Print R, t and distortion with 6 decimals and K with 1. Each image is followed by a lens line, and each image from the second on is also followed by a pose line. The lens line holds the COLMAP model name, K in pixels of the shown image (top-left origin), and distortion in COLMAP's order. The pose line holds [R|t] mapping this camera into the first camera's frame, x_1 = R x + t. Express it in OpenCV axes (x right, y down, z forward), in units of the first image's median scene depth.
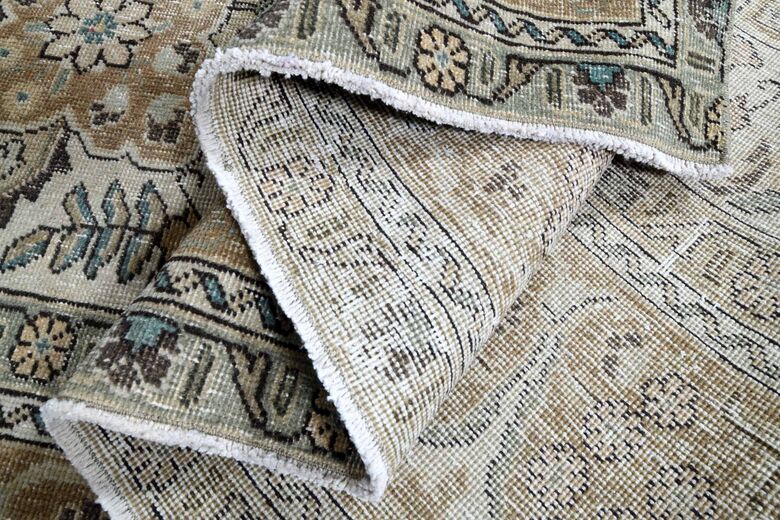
lens RADIAL K [[538.5, 0, 390.2], [0, 538.5, 260.6], [0, 0, 1]] dist [-0.050933, 0.042178]
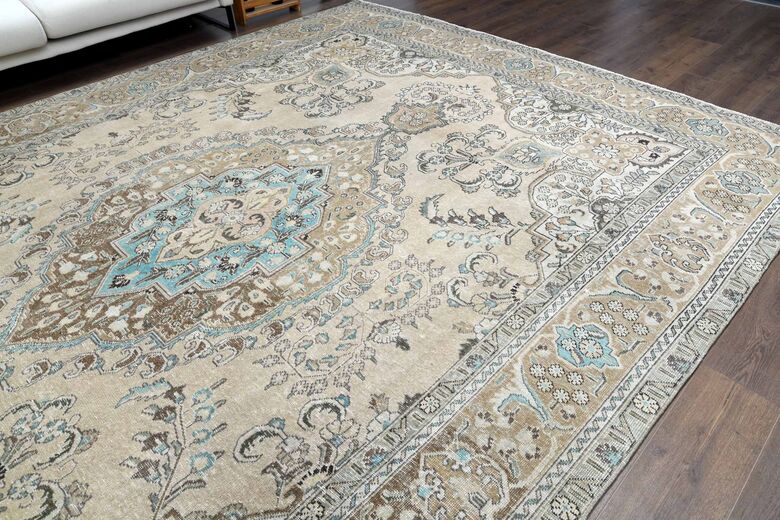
lens RADIAL K [[538.5, 0, 391.9], [0, 538.5, 257.5], [0, 0, 1]] dist [-0.050933, 0.042178]
pose [[-0.808594, -0.416198, 0.415878, -1.476522], [0.539927, -0.244035, 0.805560, -5.662842], [-0.233784, 0.875914, 0.422042, 0.409318]]
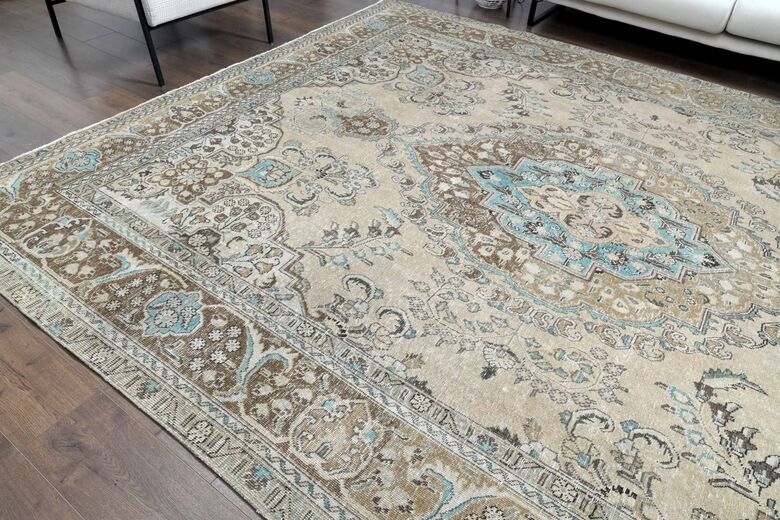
lens RADIAL K [[538.5, 0, 392.6], [0, 538.5, 264.2], [0, 0, 1]] dist [-0.050933, 0.042178]
pose [[0.453588, -0.623696, 0.636601, -2.183988], [0.818755, 0.573750, -0.021256, -3.892568], [-0.351992, 0.530861, 0.770901, -0.244599]]
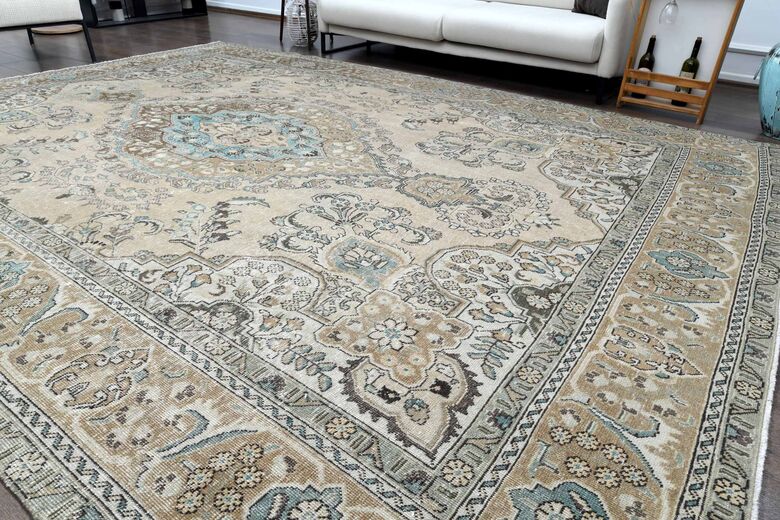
lens RADIAL K [[538.5, 0, 393.2], [0, 538.5, 261.0], [0, 0, 1]] dist [-0.050933, 0.042178]
pose [[0.452624, -0.491003, 0.744344, -2.480123], [0.825651, 0.546054, -0.141863, -0.317225], [-0.336797, 0.678779, 0.652554, -0.881955]]
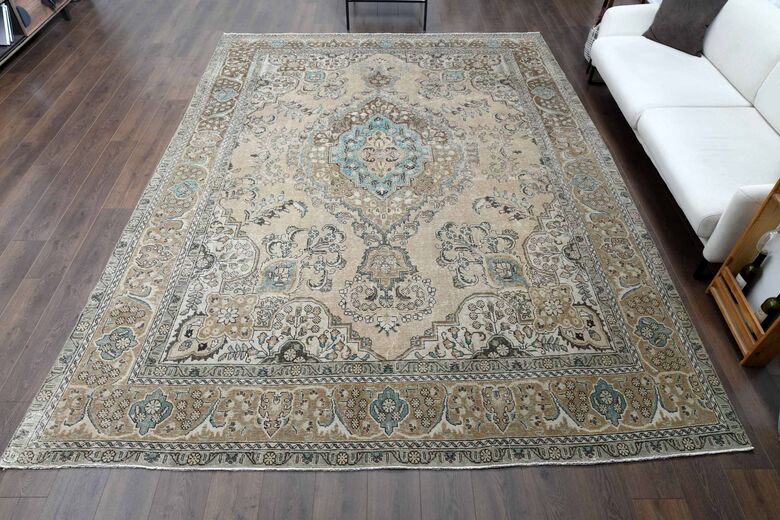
lens RADIAL K [[538.5, 0, 392.2], [0, 538.5, 263.8], [0, 0, 1]] dist [-0.050933, 0.042178]
pose [[0.987264, -0.132945, 0.087385, 0.652712], [0.155974, 0.917051, -0.367000, 1.330227], [-0.031345, 0.375955, 0.926108, -4.321007]]
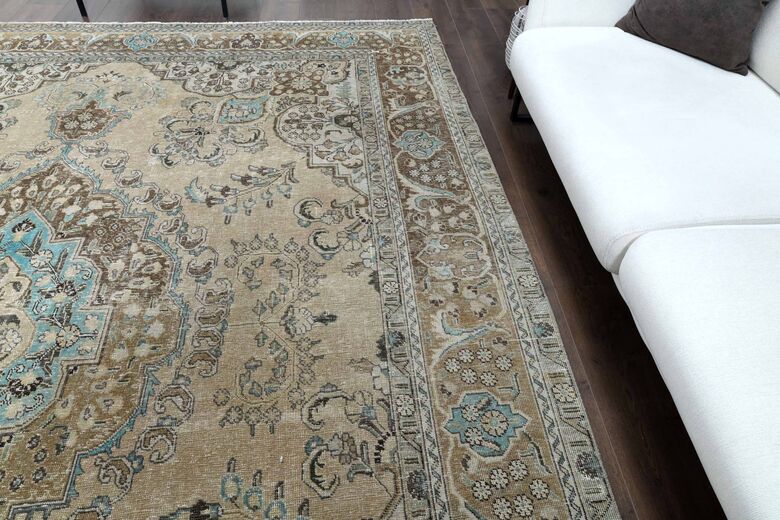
lens RADIAL K [[538.5, 0, 392.4], [0, 538.5, 262.5], [0, 0, 1]] dist [-0.050933, 0.042178]
pose [[0.974095, -0.163792, 0.155918, 3.262271], [0.208367, 0.918013, -0.337395, -1.859162], [-0.087872, 0.361143, 0.928361, -0.893724]]
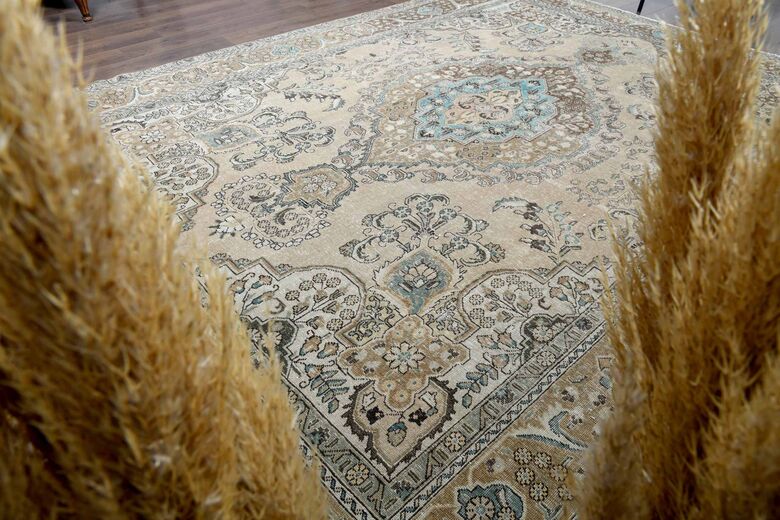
lens RADIAL K [[538.5, 0, 390.4], [0, 538.5, 263.1], [0, 0, 1]] dist [-0.050933, 0.042178]
pose [[0.758991, 0.426615, -0.491866, 4.081734], [-0.602623, 0.746318, -0.282587, 0.463687], [0.246532, 0.510891, 0.823537, -1.851250]]
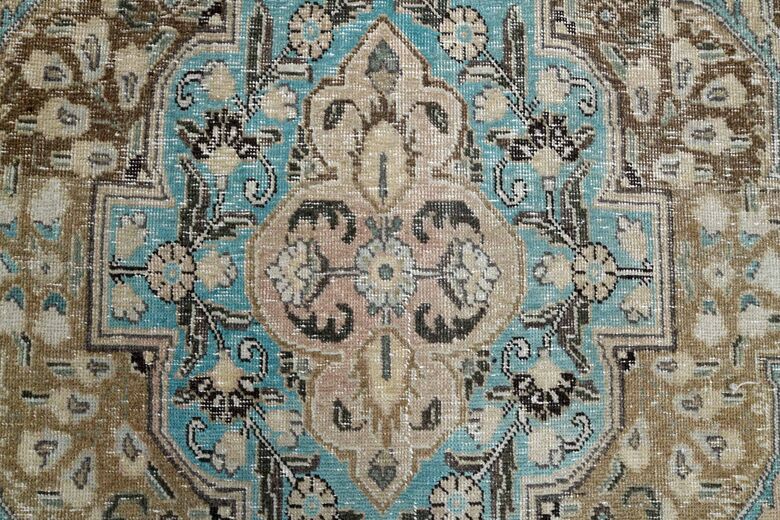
lens RADIAL K [[538.5, 0, 389.6], [0, 538.5, 259.3], [0, 0, 1]] dist [-0.050933, 0.042178]
pose [[0.994126, -0.107041, 0.016013, 1.351384], [0.096998, 0.946771, 0.306946, -3.365808], [-0.048016, -0.303590, 0.951592, 0.900342]]
